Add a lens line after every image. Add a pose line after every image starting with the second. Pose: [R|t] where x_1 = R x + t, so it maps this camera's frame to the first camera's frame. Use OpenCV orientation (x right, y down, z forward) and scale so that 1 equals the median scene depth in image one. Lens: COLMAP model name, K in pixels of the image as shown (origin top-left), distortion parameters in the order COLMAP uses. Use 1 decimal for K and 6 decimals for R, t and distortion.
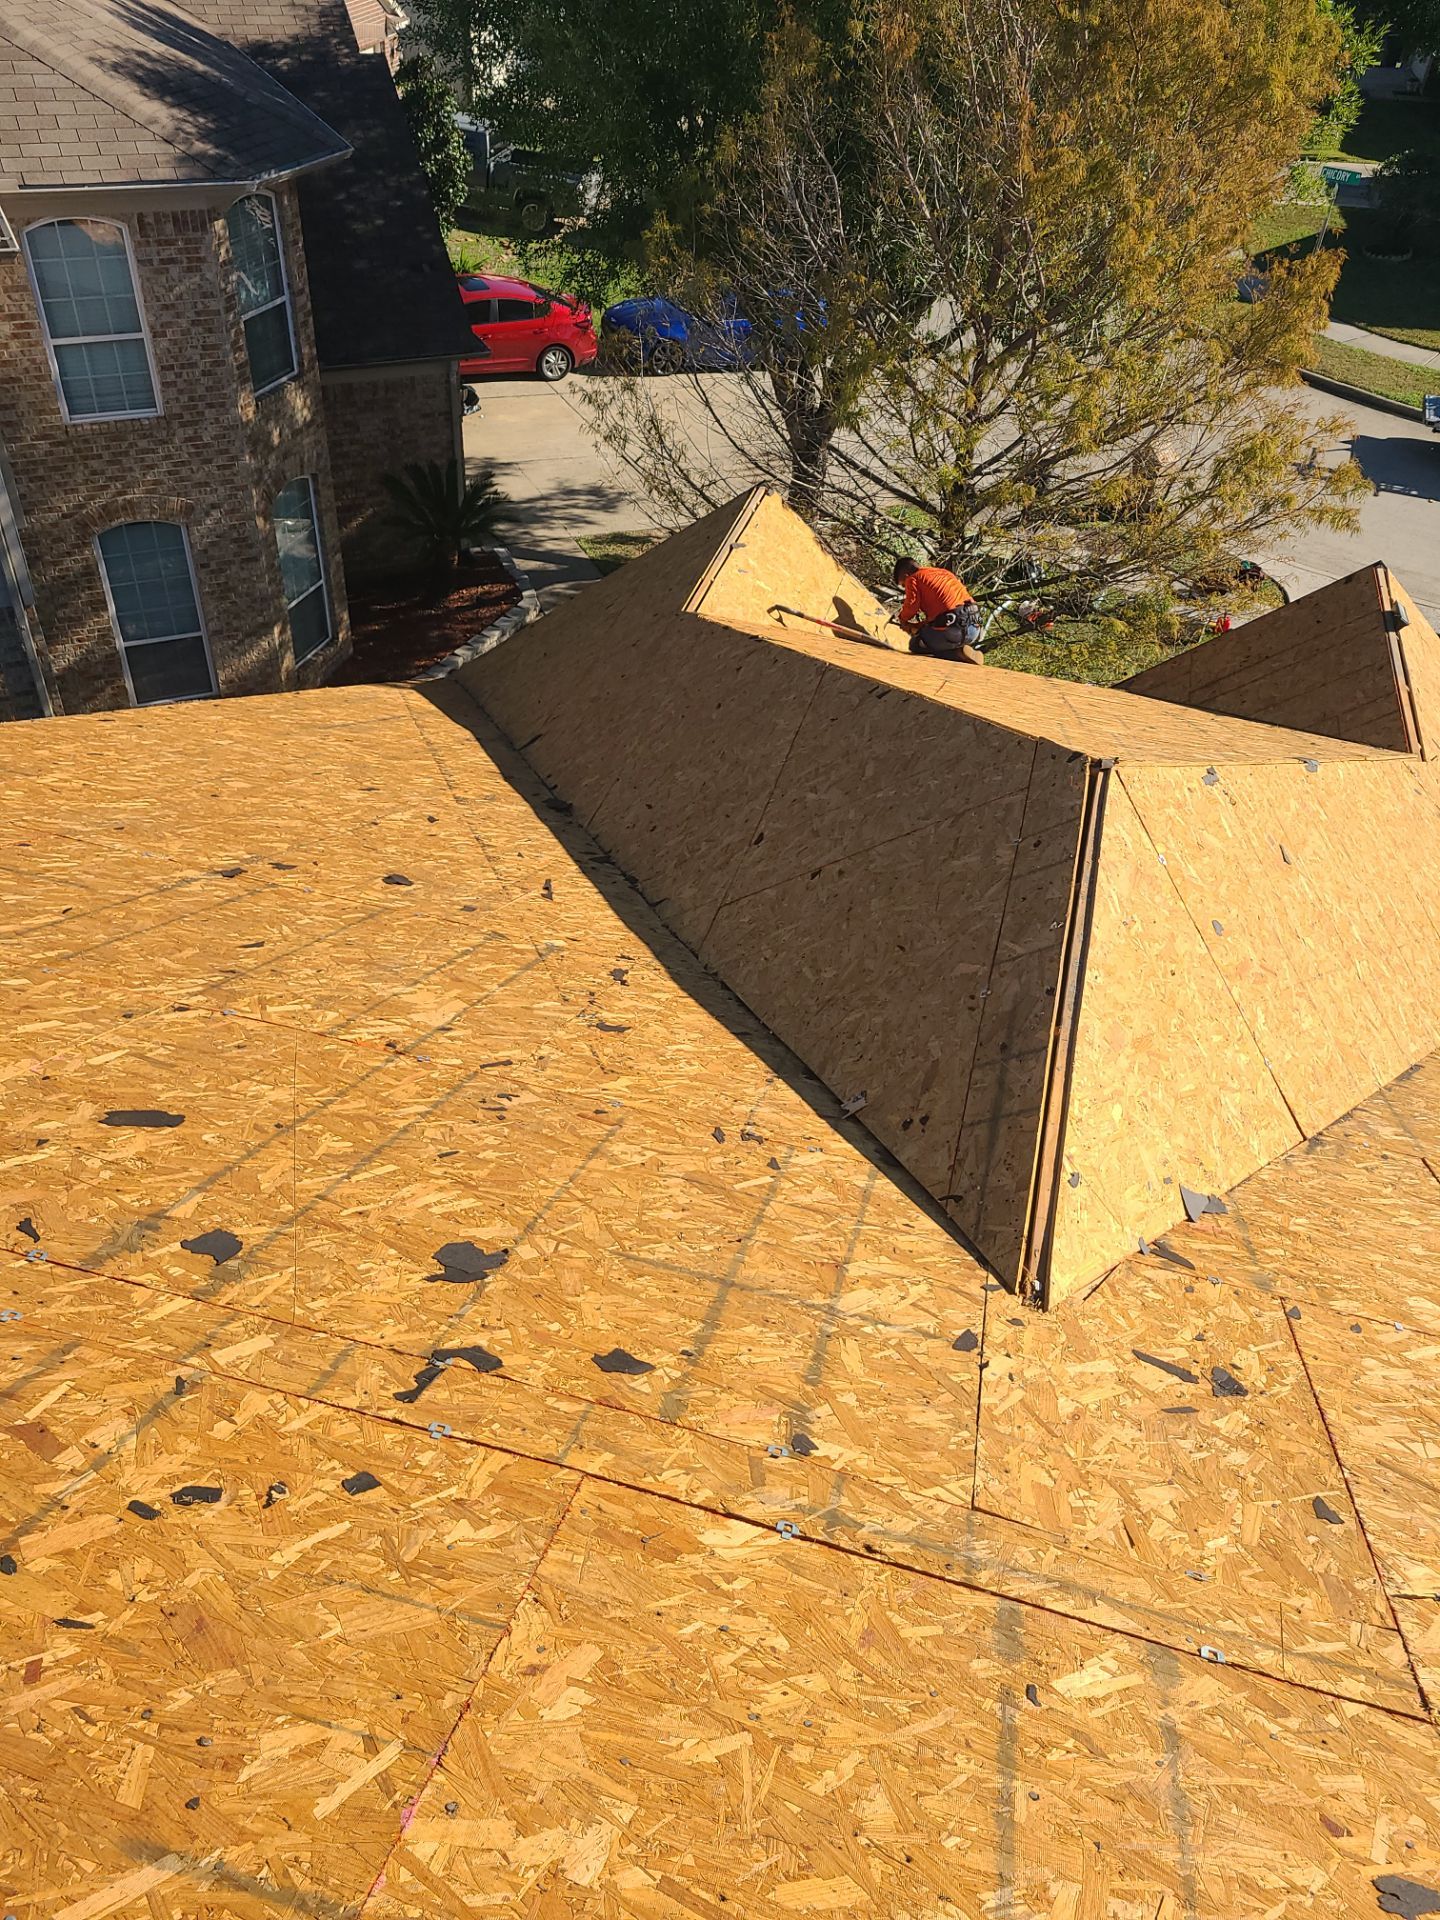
lens RADIAL K [[1453.0, 0, 731.7], [0, 1453.0, 947.0], [0, 0, 1]] dist [0.056077, -0.042298]
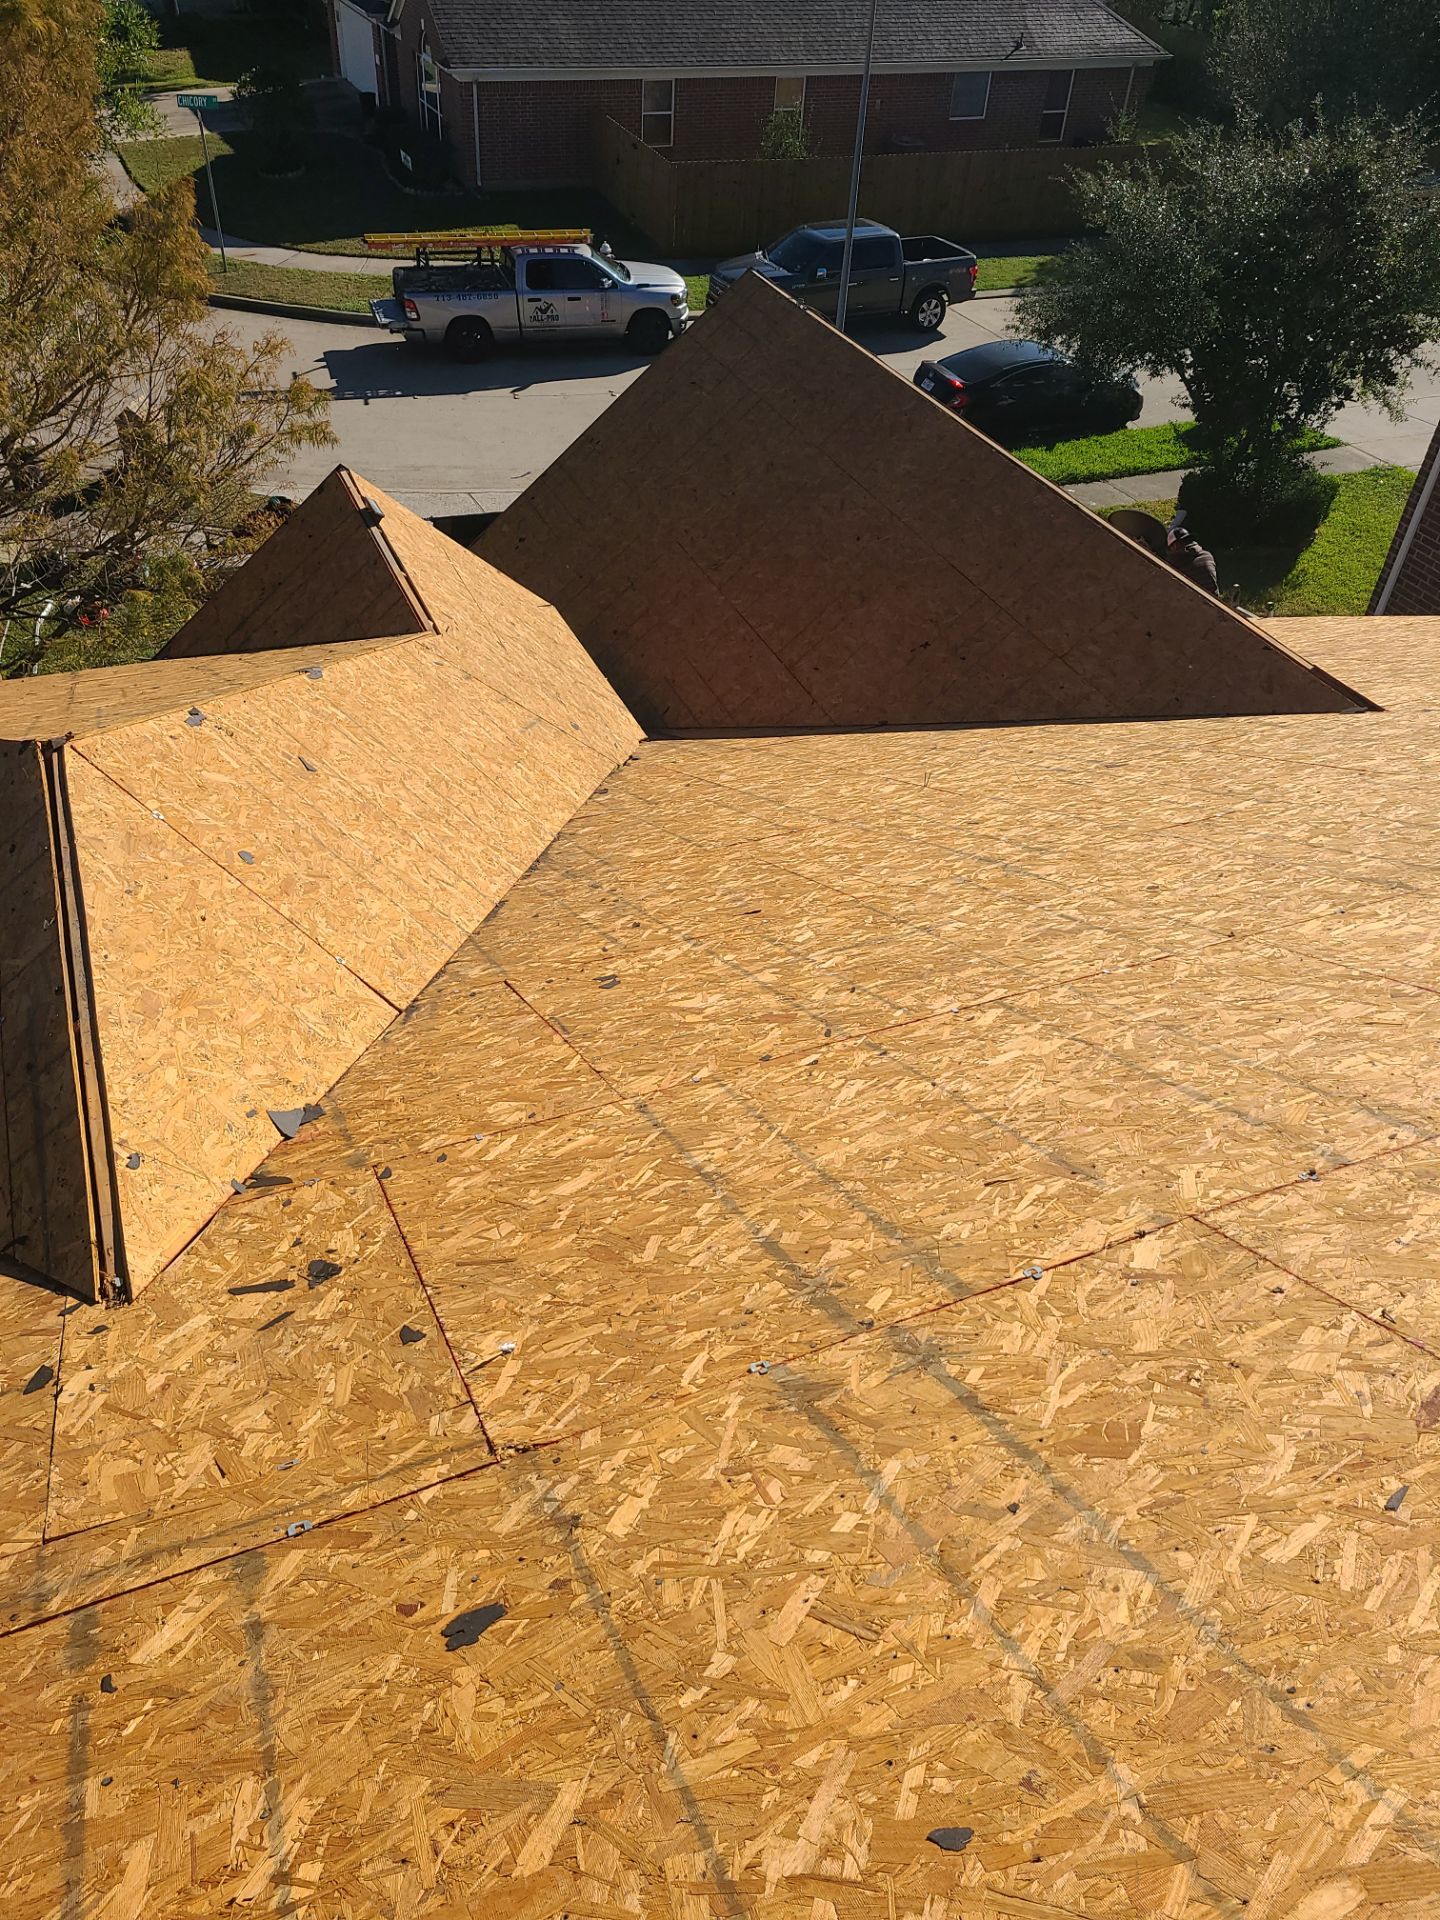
lens RADIAL K [[1453.0, 0, 731.7], [0, 1453.0, 947.0], [0, 0, 1]] dist [0.056077, -0.042298]
pose [[0.784134, -0.411728, 0.464343, 0.132354], [0.395216, 0.908182, 0.137876, 0.046309], [-0.478475, 0.075403, 0.874858, -0.038950]]
